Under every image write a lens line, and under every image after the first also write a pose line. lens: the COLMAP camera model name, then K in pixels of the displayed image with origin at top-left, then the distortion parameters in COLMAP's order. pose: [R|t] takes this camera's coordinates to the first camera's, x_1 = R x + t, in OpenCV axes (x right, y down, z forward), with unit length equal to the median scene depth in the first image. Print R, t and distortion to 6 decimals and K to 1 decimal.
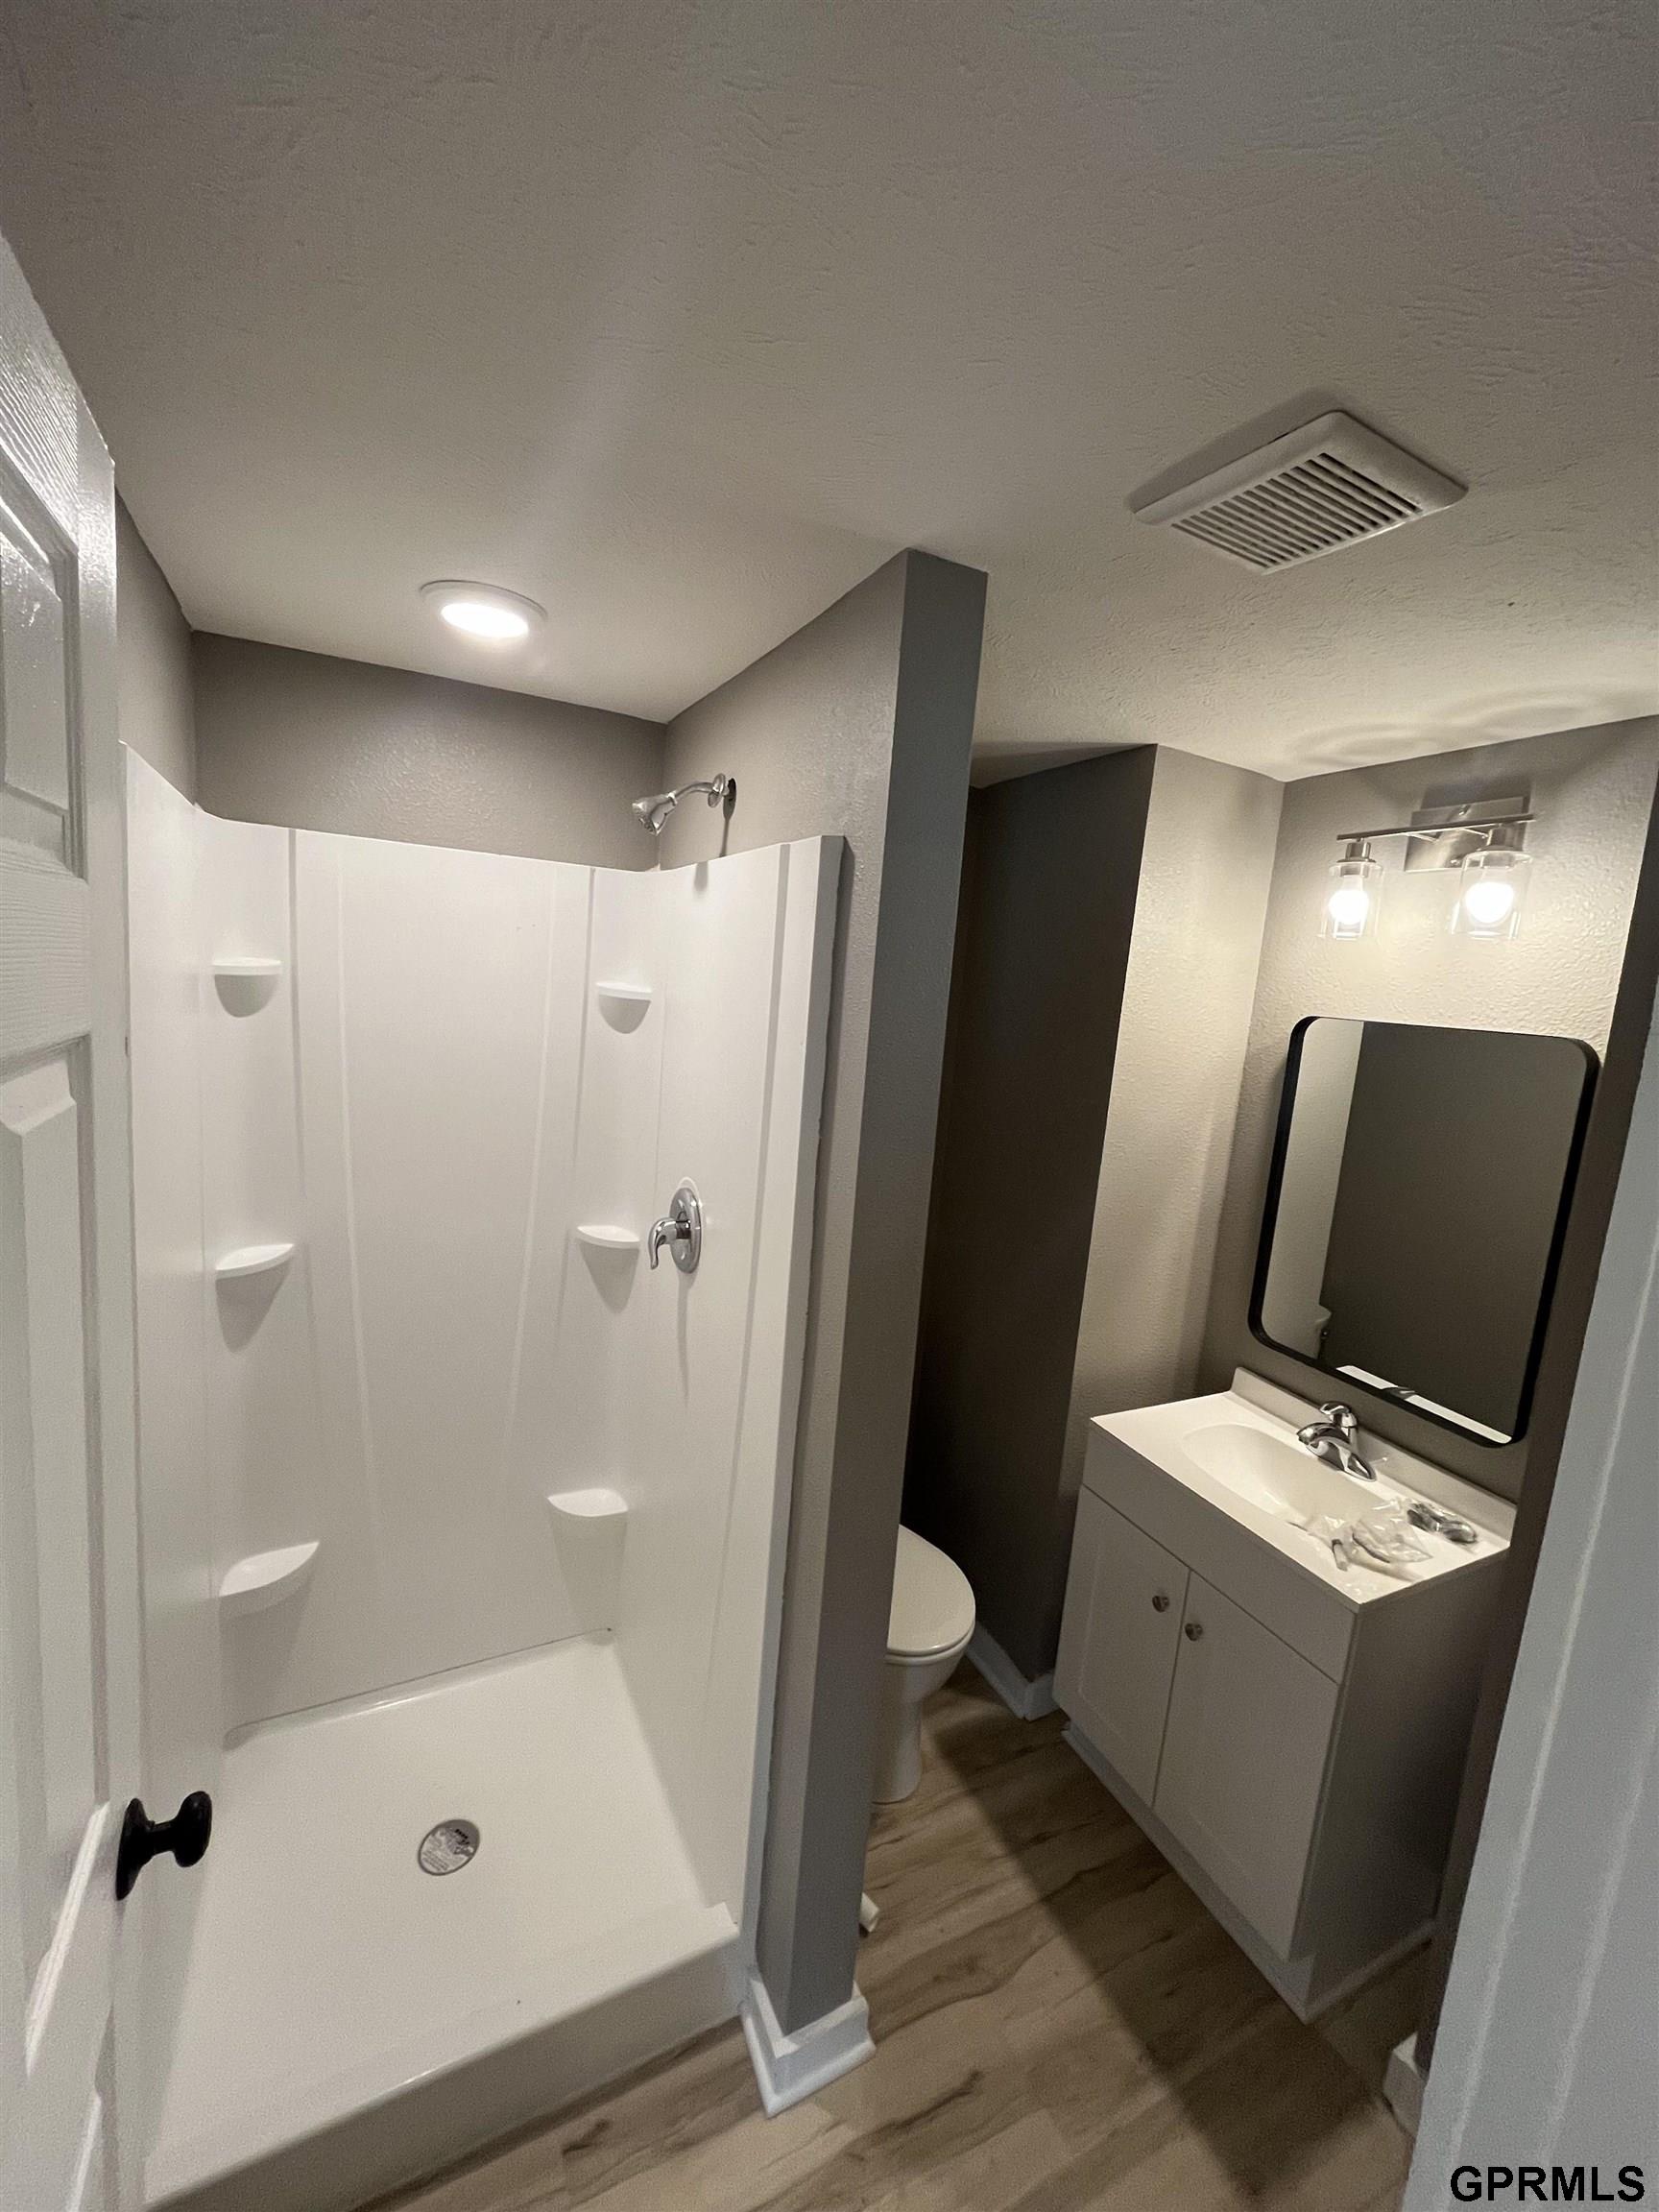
lens RADIAL K [[887.3, 0, 826.5], [0, 887.3, 1099.5], [0, 0, 1]] dist [-0.001783, 0.000101]
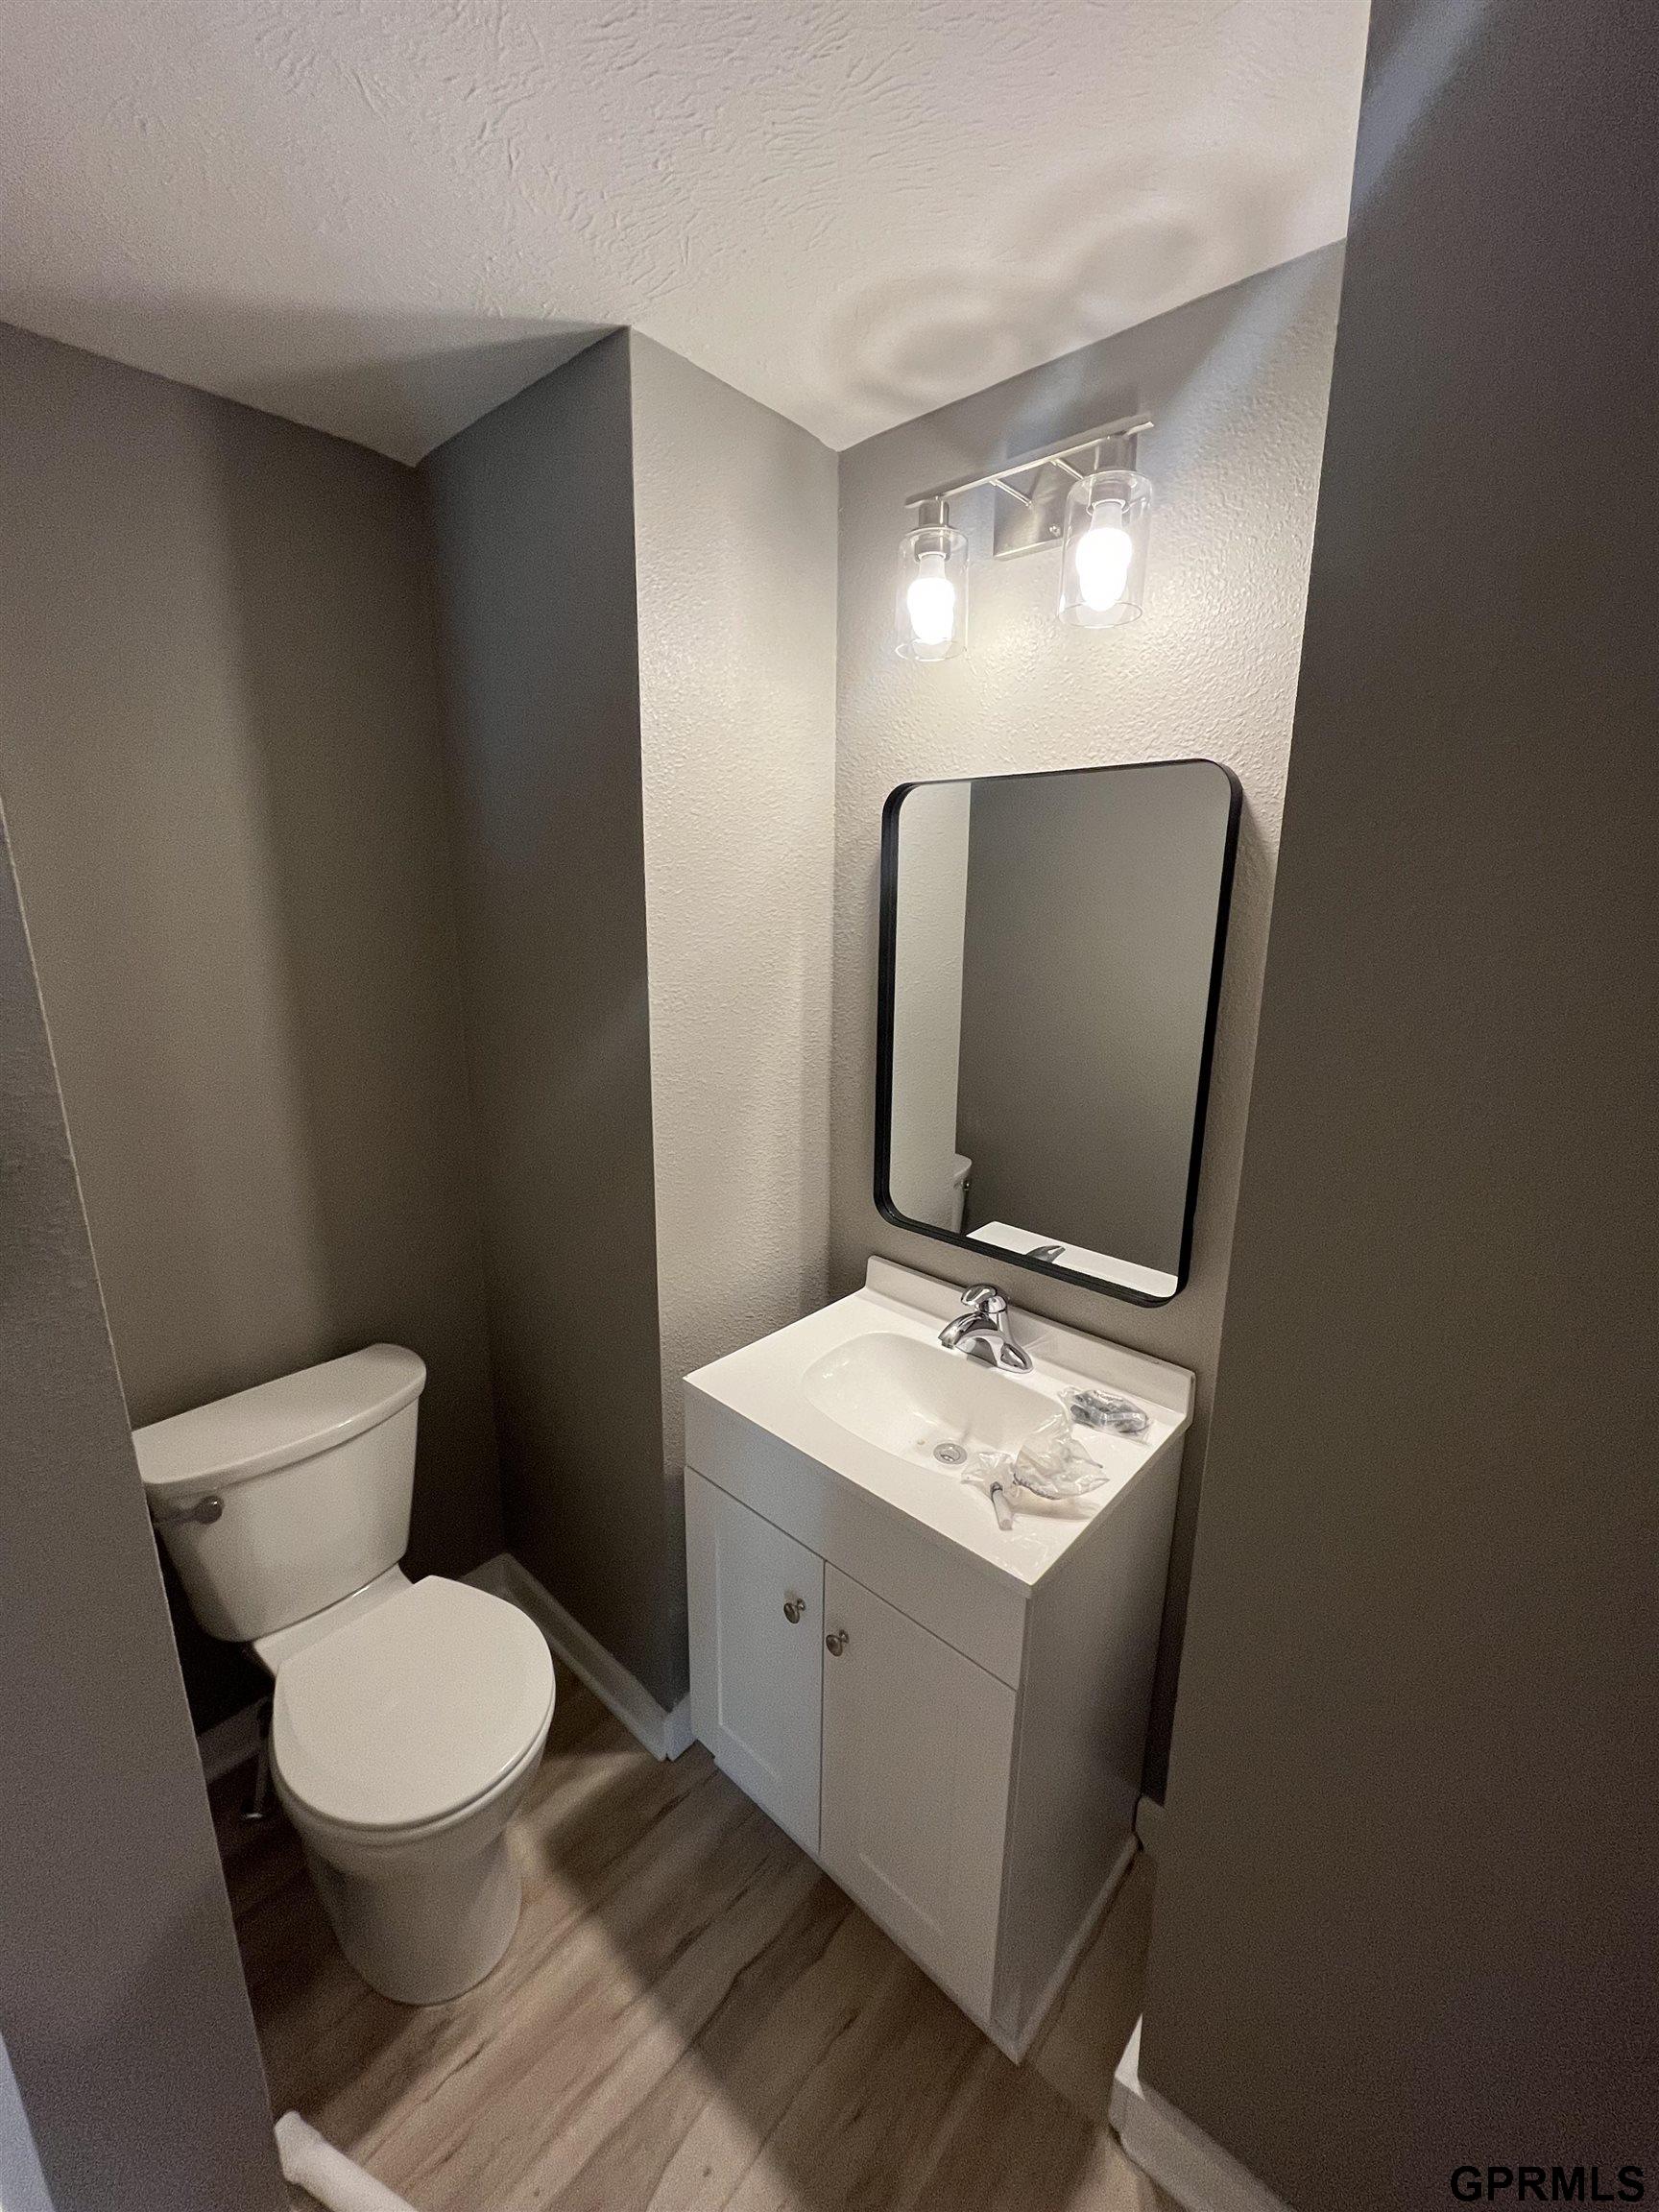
lens RADIAL K [[887.3, 0, 826.8], [0, 887.3, 1109.8], [0, 0, 1]] dist [-0.001783, 0.000101]
pose [[0.926532, -0.162470, 0.339327, 0.214210], [0.118151, 0.981971, 0.147555, 0.061509], [-0.357182, -0.096623, 0.929024, 0.345557]]
